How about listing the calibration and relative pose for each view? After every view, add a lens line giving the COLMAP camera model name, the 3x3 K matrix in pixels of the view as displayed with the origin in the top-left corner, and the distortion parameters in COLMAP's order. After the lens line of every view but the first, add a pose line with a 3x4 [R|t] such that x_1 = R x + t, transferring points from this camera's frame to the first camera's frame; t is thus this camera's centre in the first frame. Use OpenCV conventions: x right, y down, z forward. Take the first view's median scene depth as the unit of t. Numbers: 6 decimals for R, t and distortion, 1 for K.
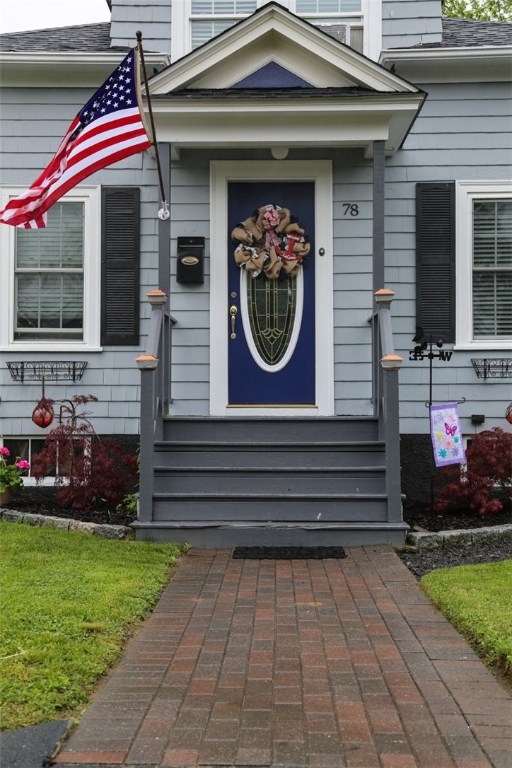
lens RADIAL K [[963.0, 0, 256.0], [0, 963.0, 384.0], [0, 0, 1]] dist [0.121549, 0.018190]
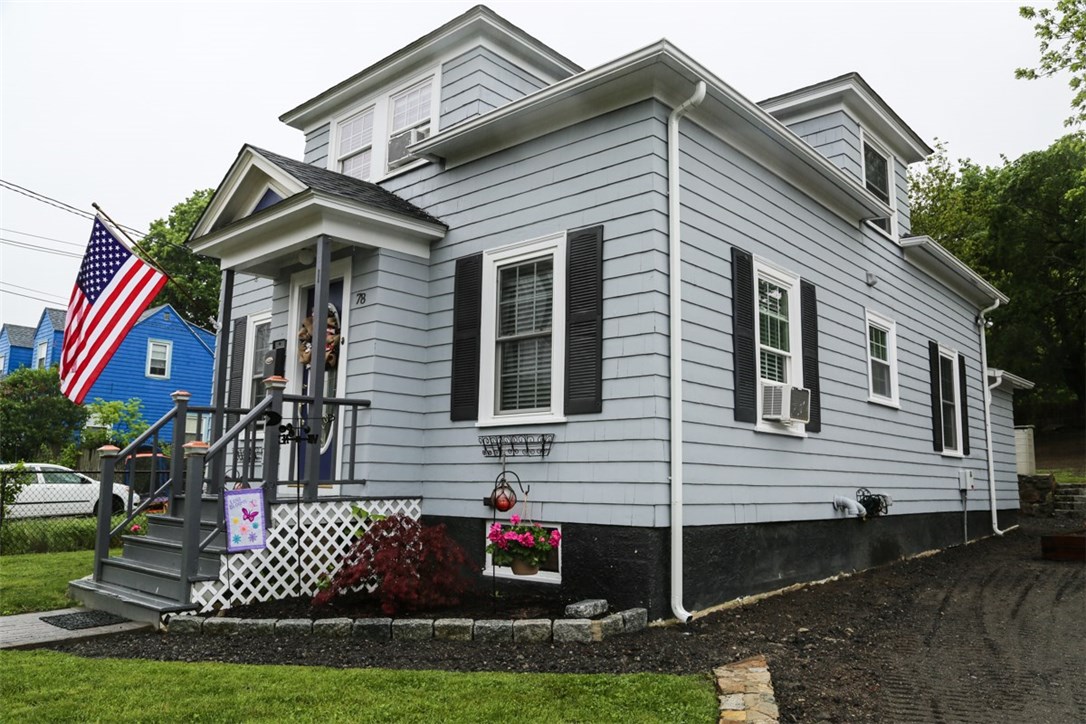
lens RADIAL K [[817.7, 0, 545.4], [0, 817.7, 361.4], [0, 0, 1]] dist [-0.091109, 0.076116]
pose [[0.764497, -0.088019, -0.638590, 0.812762], [0.020127, 0.993410, -0.112830, -0.008290], [0.644313, 0.073405, 0.761231, 0.462377]]
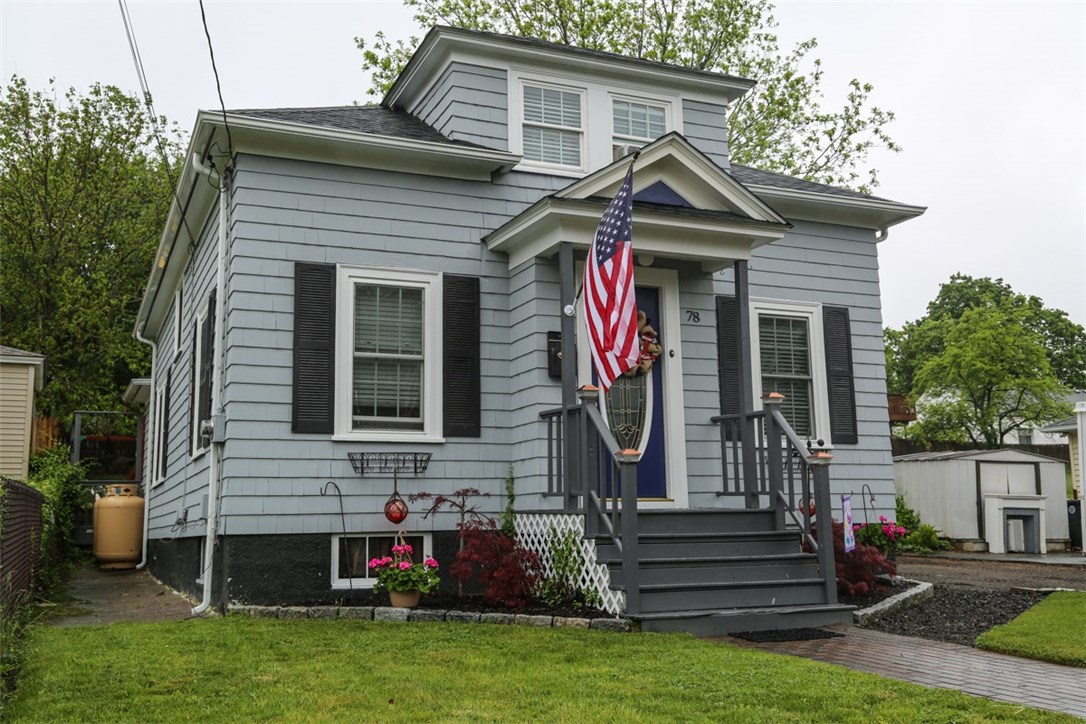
lens RADIAL K [[1045.0, 0, 538.5], [0, 1045.0, 362.7], [0, 0, 1]] dist [0.011638, 0.008257]
pose [[0.910677, 0.050353, 0.410039, -0.539707], [-0.004999, 0.993815, -0.110938, 0.001991], [-0.413089, 0.098979, 0.905296, 0.016632]]
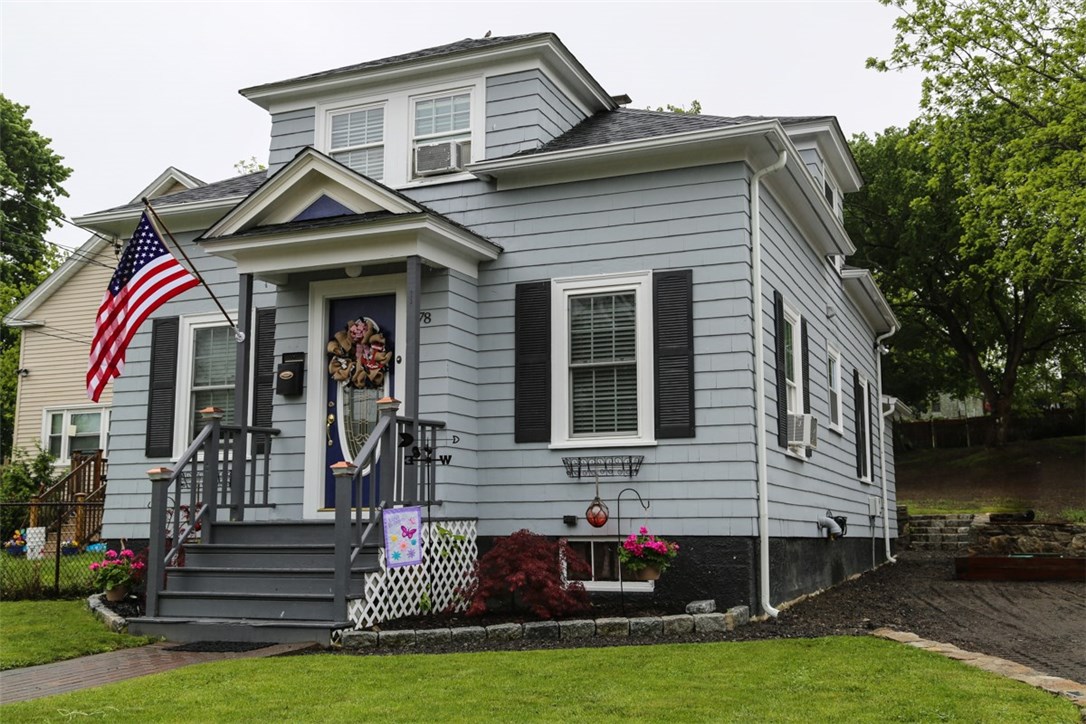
lens RADIAL K [[1135.0, 0, 547.9], [0, 1135.0, 361.3], [0, 0, 1]] dist [0.034147, 0.017034]
pose [[0.933840, -0.056989, -0.353123, 0.651027], [0.021487, 0.994381, -0.103656, -0.004634], [0.357046, 0.089211, 0.929817, -0.081101]]
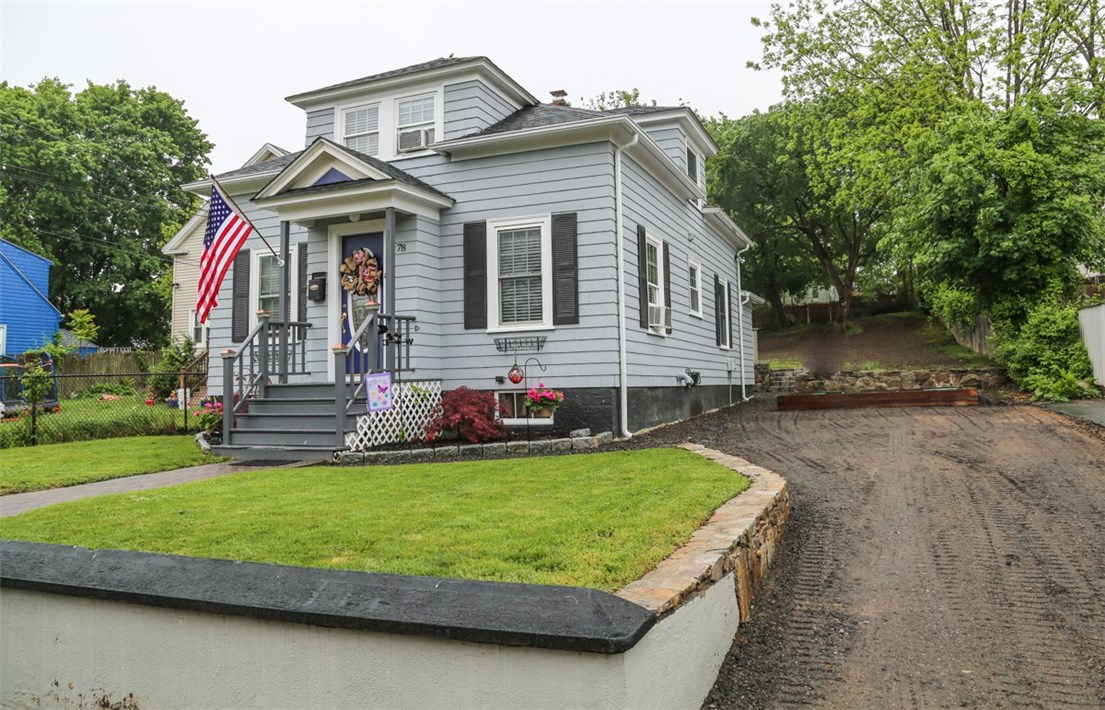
lens RADIAL K [[796.9, 0, 595.2], [0, 796.9, 309.1], [0, 0, 1]] dist [-0.111119, 0.004482]
pose [[0.948055, -0.056782, -0.312997, 0.790886], [0.043463, 0.997834, -0.049373, -0.004395], [0.315123, 0.033204, 0.948470, -0.110009]]
